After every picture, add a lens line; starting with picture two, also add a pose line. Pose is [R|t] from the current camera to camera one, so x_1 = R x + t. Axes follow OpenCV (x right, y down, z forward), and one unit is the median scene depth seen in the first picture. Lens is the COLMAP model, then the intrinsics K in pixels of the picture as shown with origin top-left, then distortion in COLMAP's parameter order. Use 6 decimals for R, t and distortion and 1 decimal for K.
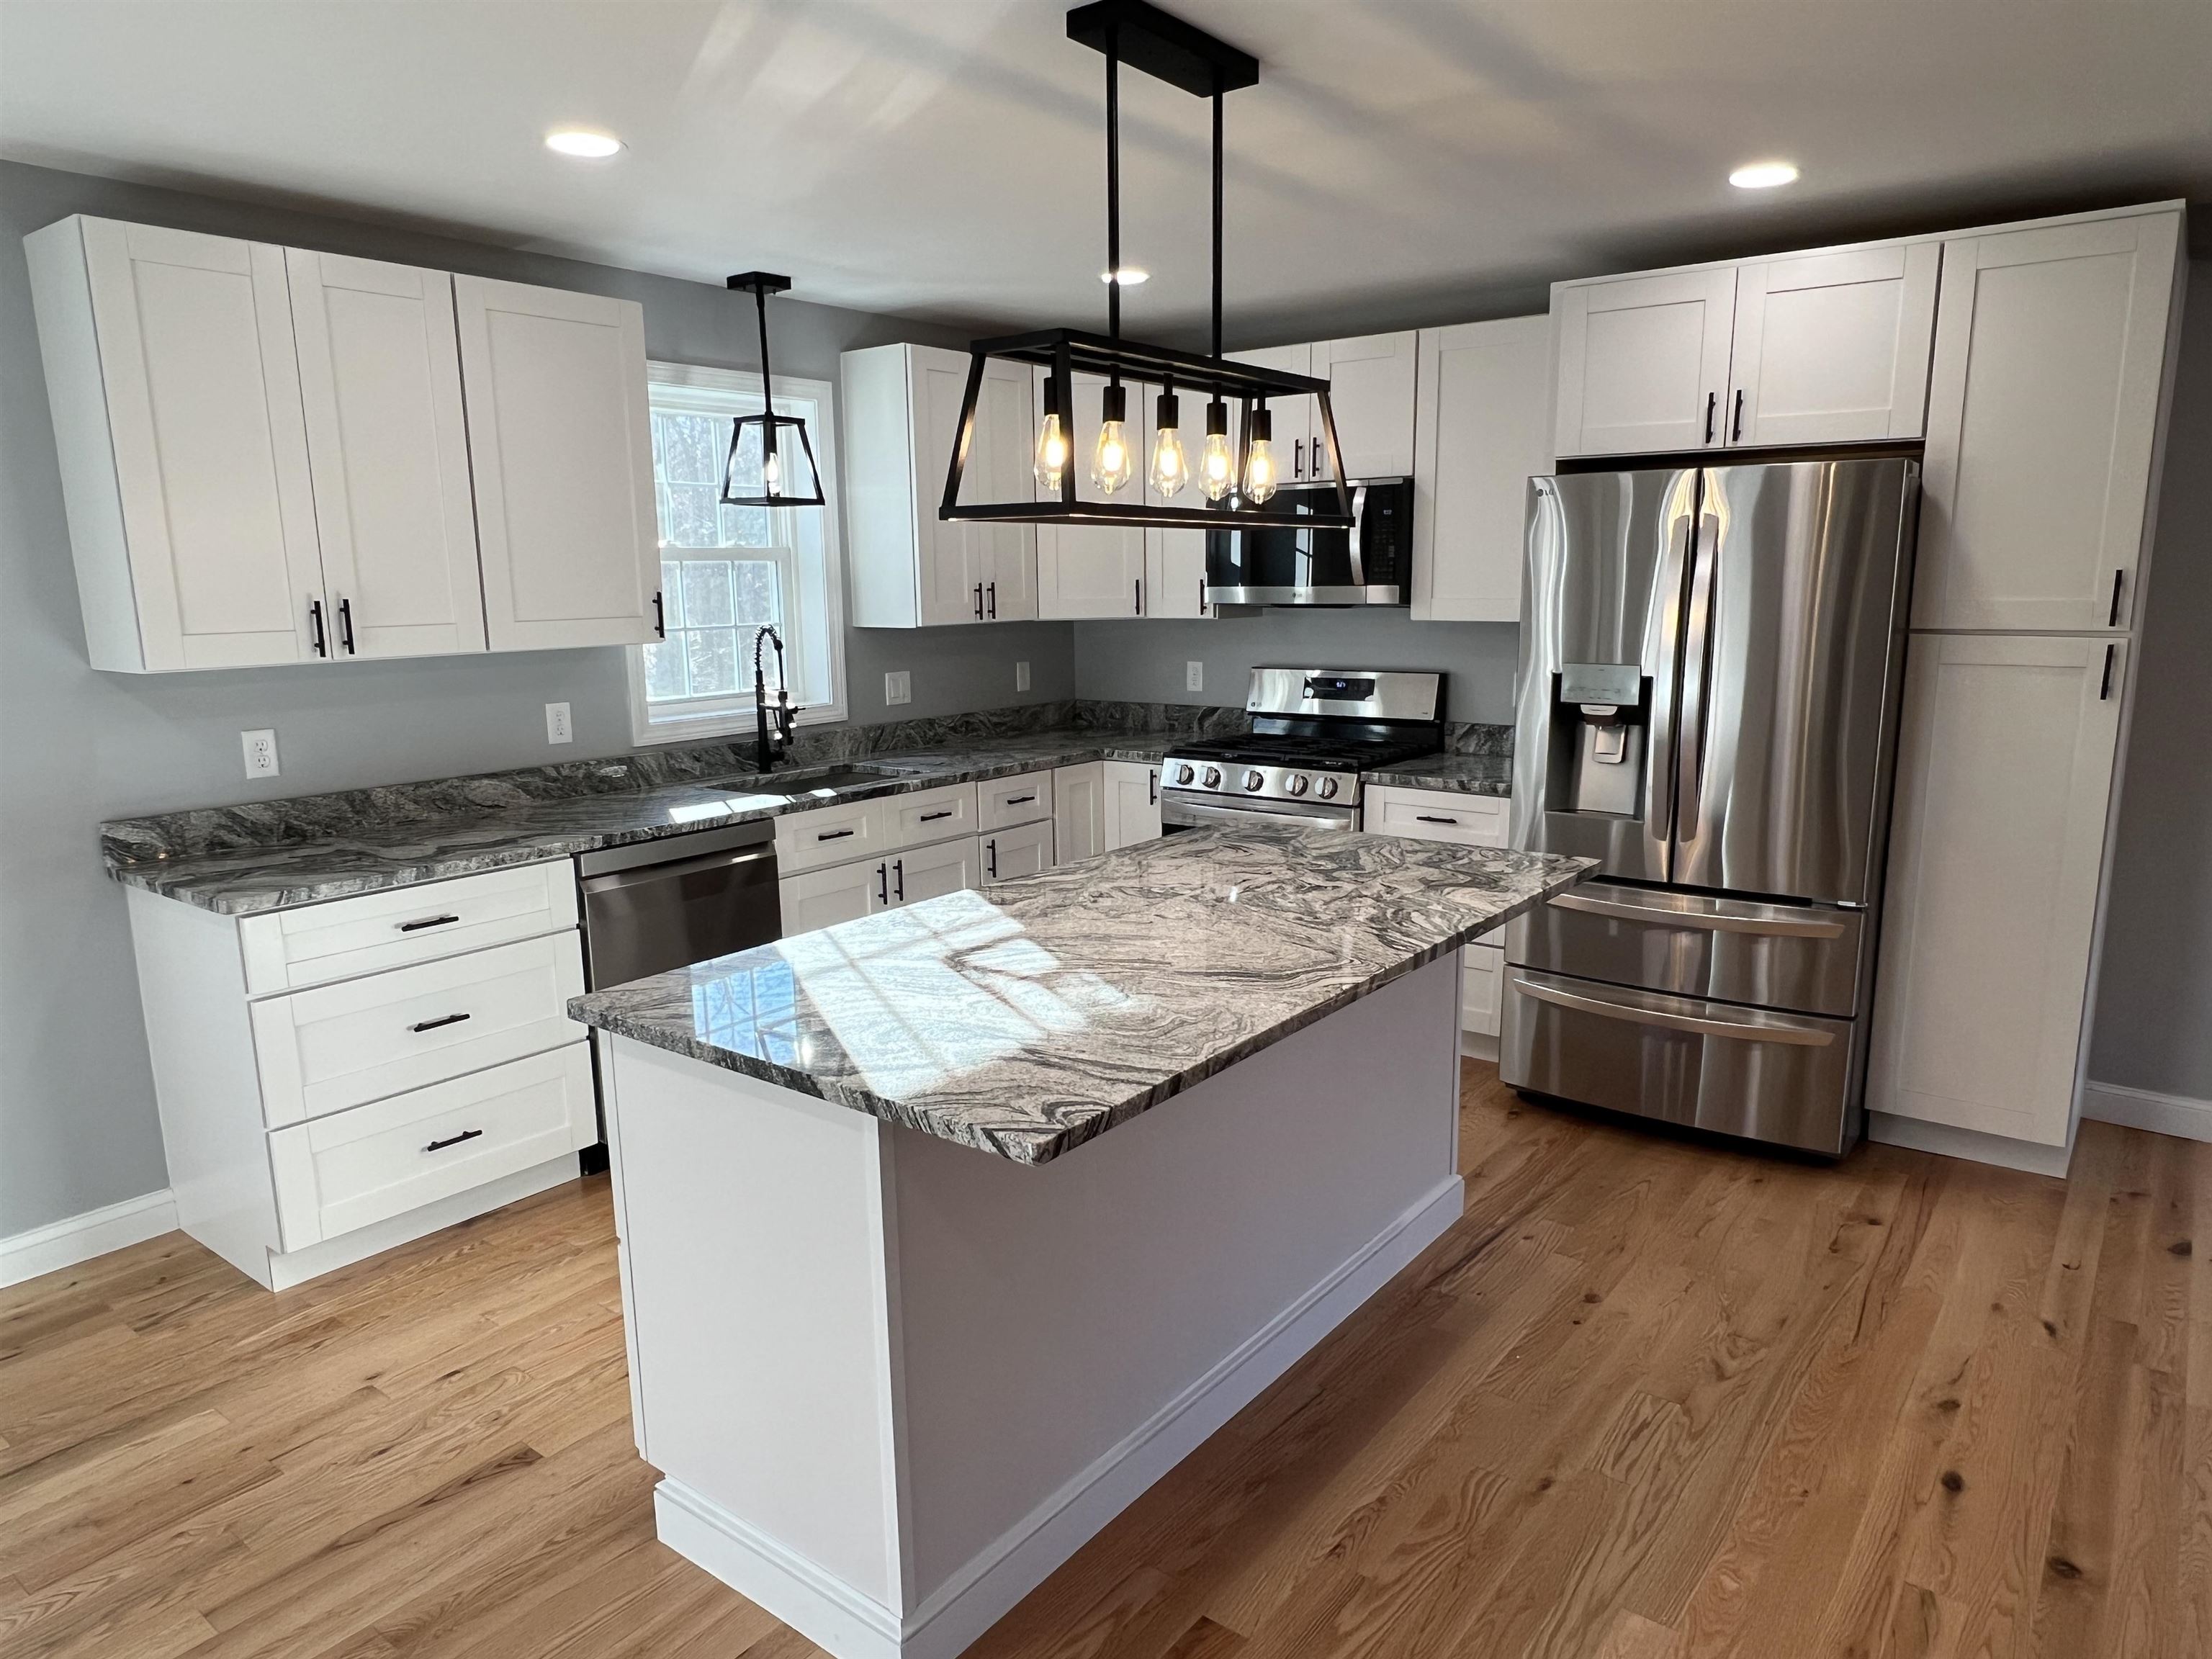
lens RADIAL K [[1426.2, 0, 1106.6], [0, 1426.2, 831.0], [0, 0, 1]] dist [-0.003665, 0.001900]
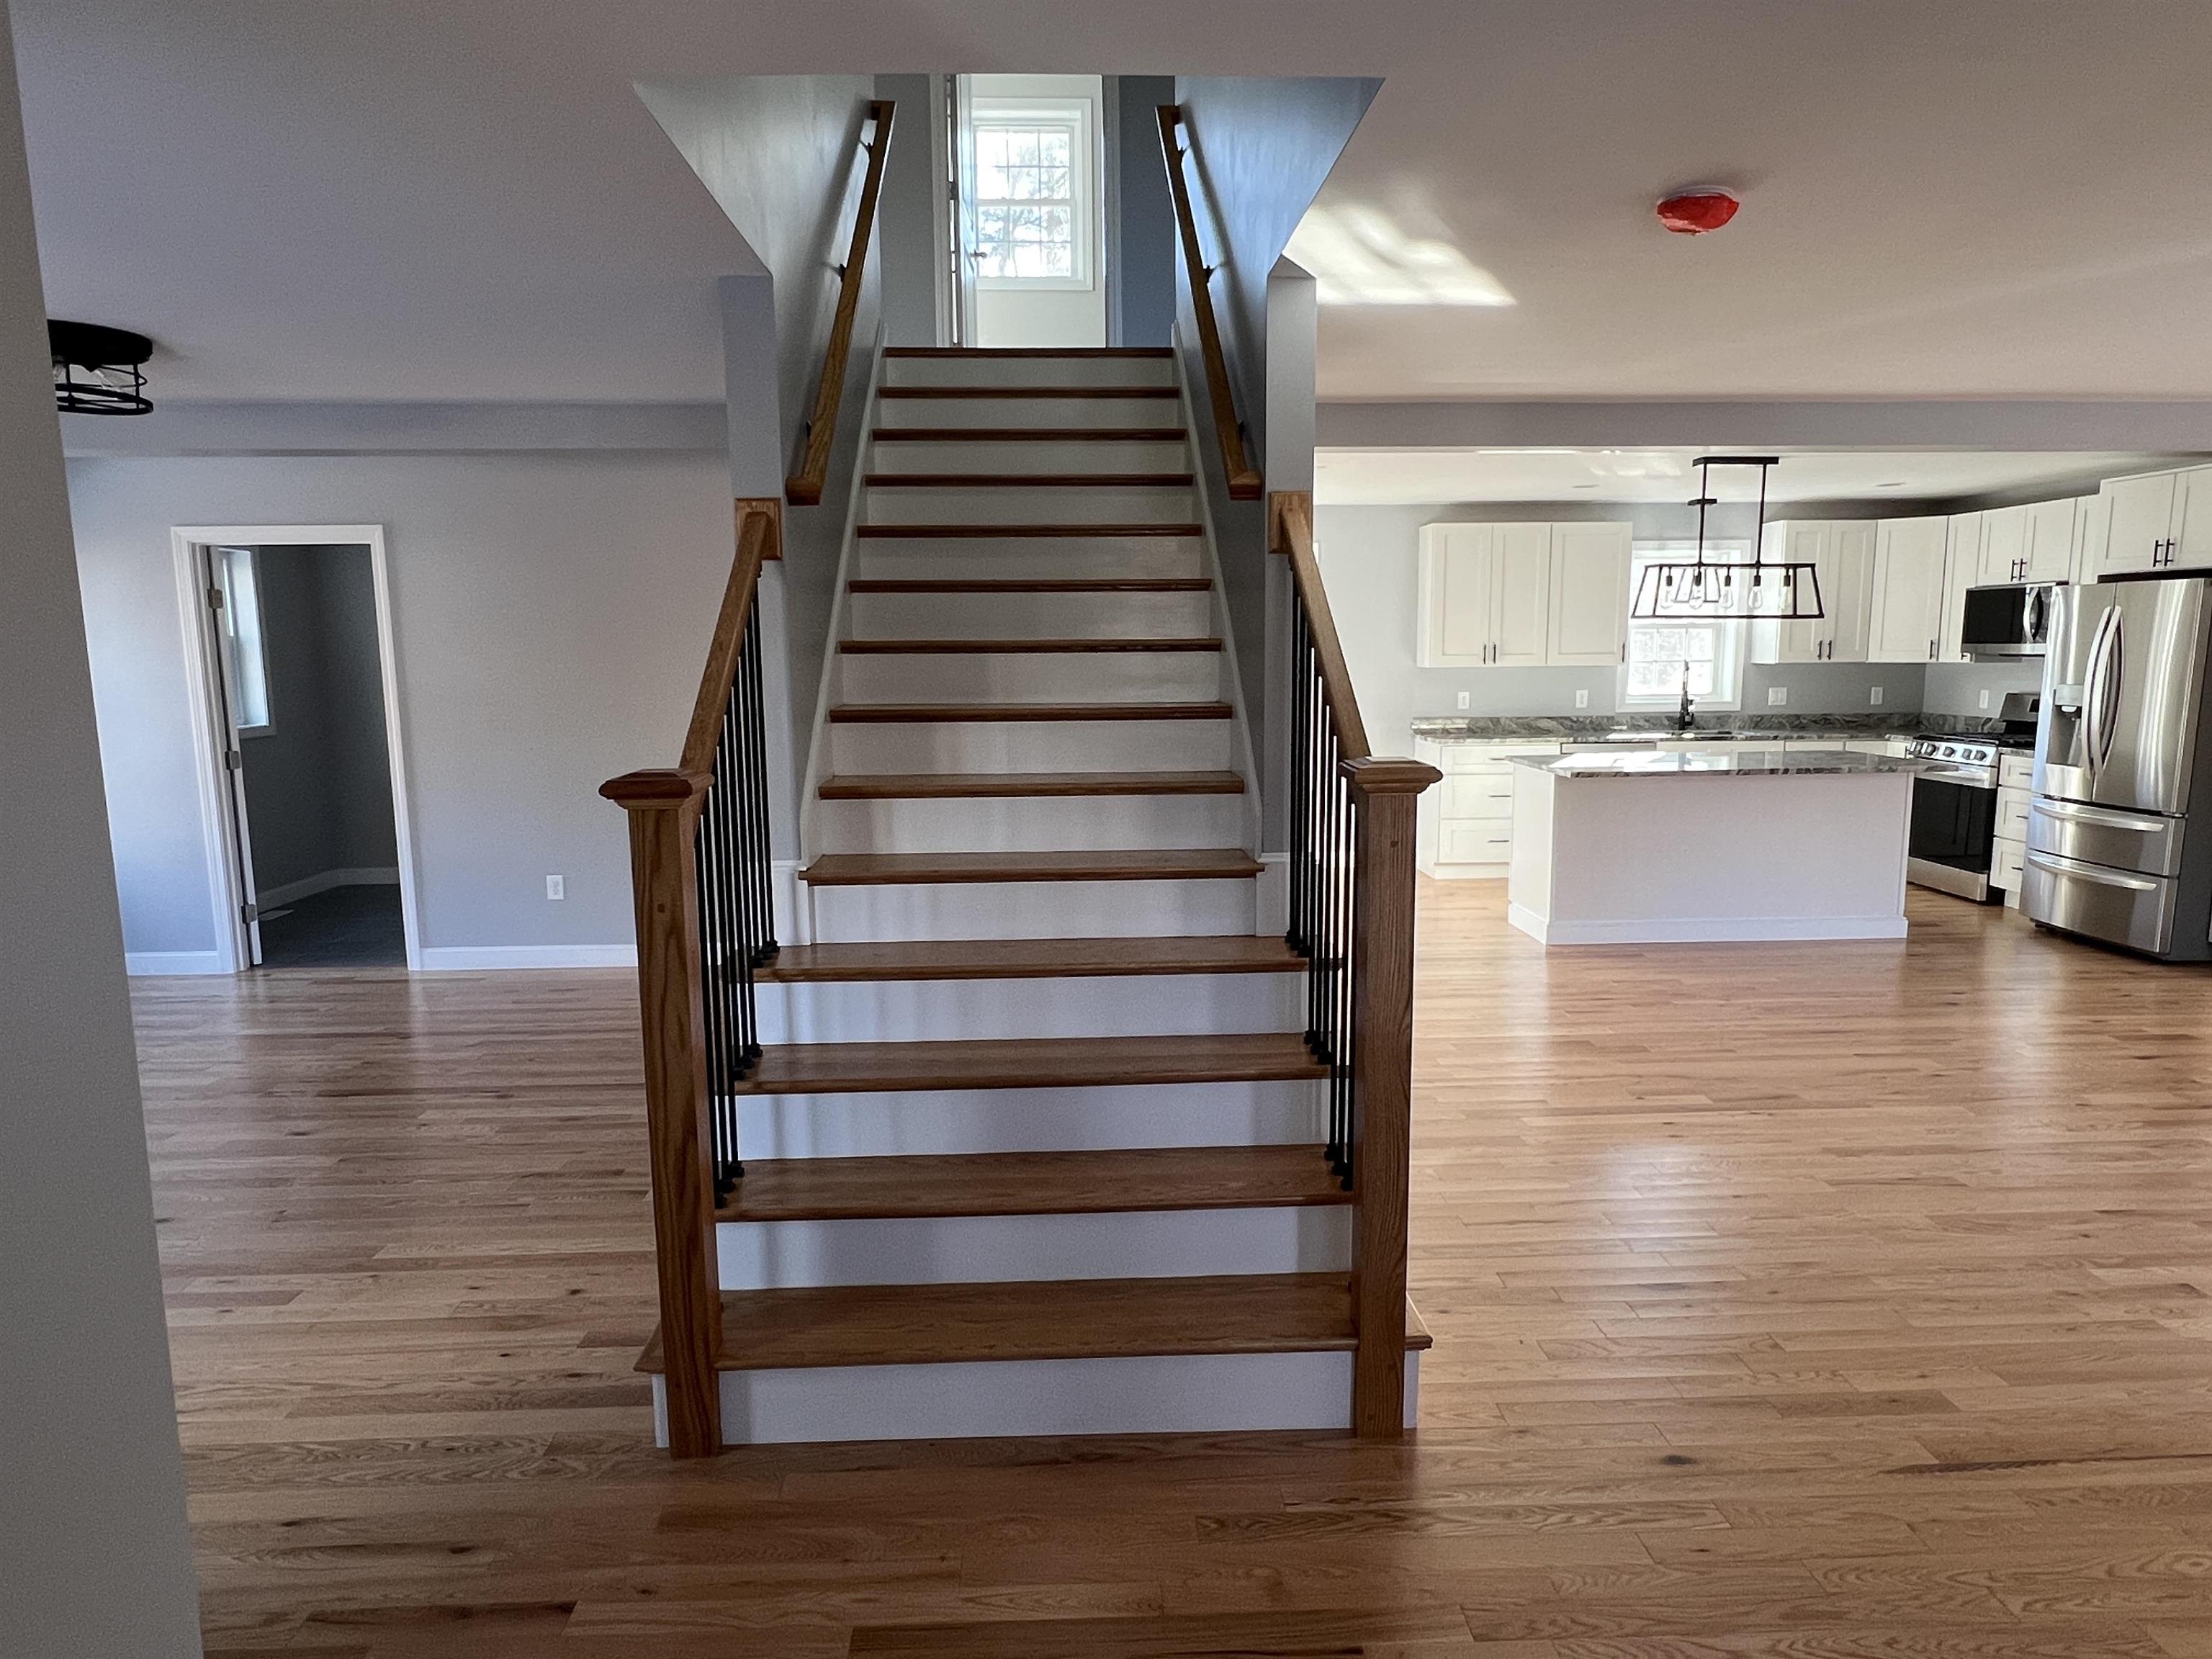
lens RADIAL K [[1364.9, 0, 1117.2], [0, 1364.9, 840.6], [0, 0, 1]] dist [0.006800, -0.003918]
pose [[0.642641, 0.117671, -0.757077, 0.941382], [-0.138458, 0.989703, 0.036299, 0.198192], [0.753553, 0.081496, 0.652316, -1.129979]]
